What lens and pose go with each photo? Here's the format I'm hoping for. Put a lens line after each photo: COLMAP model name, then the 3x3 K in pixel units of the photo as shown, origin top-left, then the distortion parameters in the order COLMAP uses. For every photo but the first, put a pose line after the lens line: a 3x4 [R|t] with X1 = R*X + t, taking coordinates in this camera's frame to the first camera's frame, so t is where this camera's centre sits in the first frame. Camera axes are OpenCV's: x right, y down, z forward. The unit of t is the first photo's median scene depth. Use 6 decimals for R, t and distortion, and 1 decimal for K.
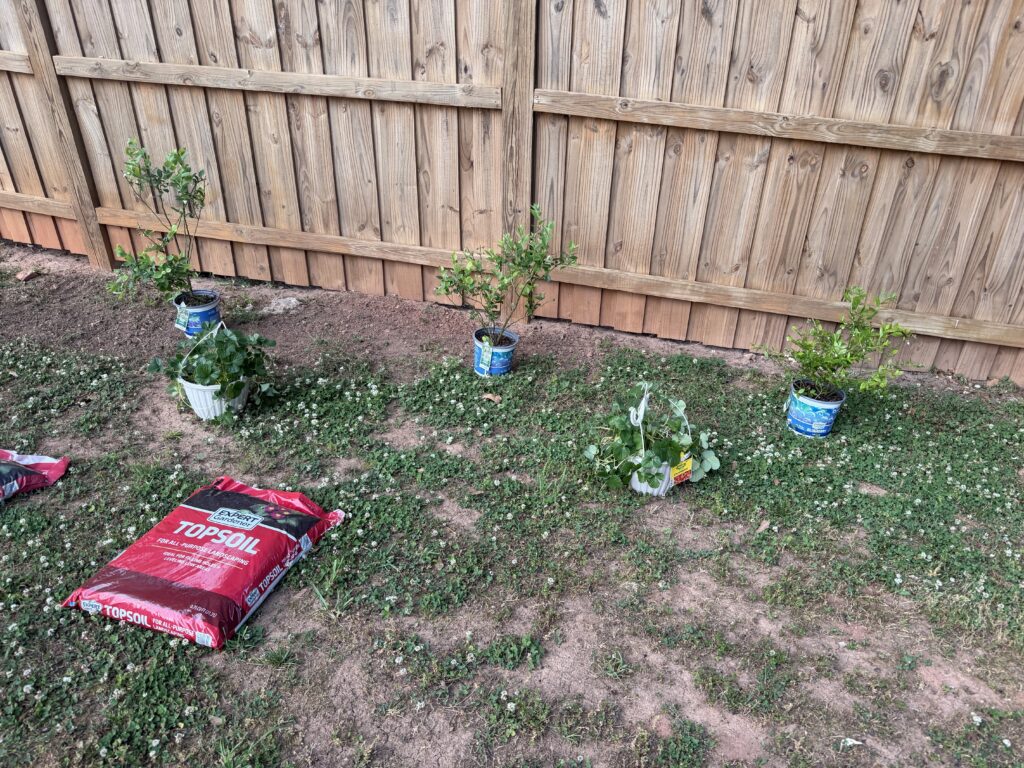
lens RADIAL K [[719.0, 0, 516.3], [0, 719.0, 381.9], [0, 0, 1]] dist [0.055607, -0.068646]
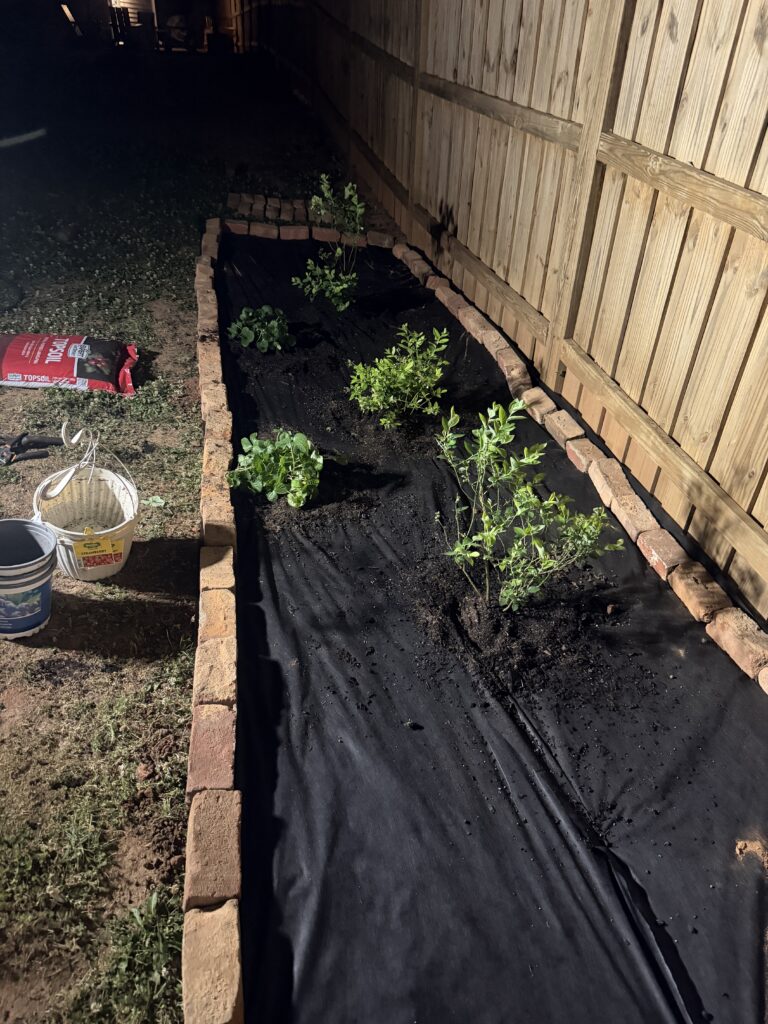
lens RADIAL K [[719.0, 0, 382.9], [0, 719.0, 510.9], [0, 0, 1]] dist [0.055607, -0.068646]
pose [[0.439058, 0.503217, -0.744313, 0.746361], [-0.461180, 0.837195, 0.293970, -0.169759], [0.771065, 0.214192, 0.599650, 0.402368]]
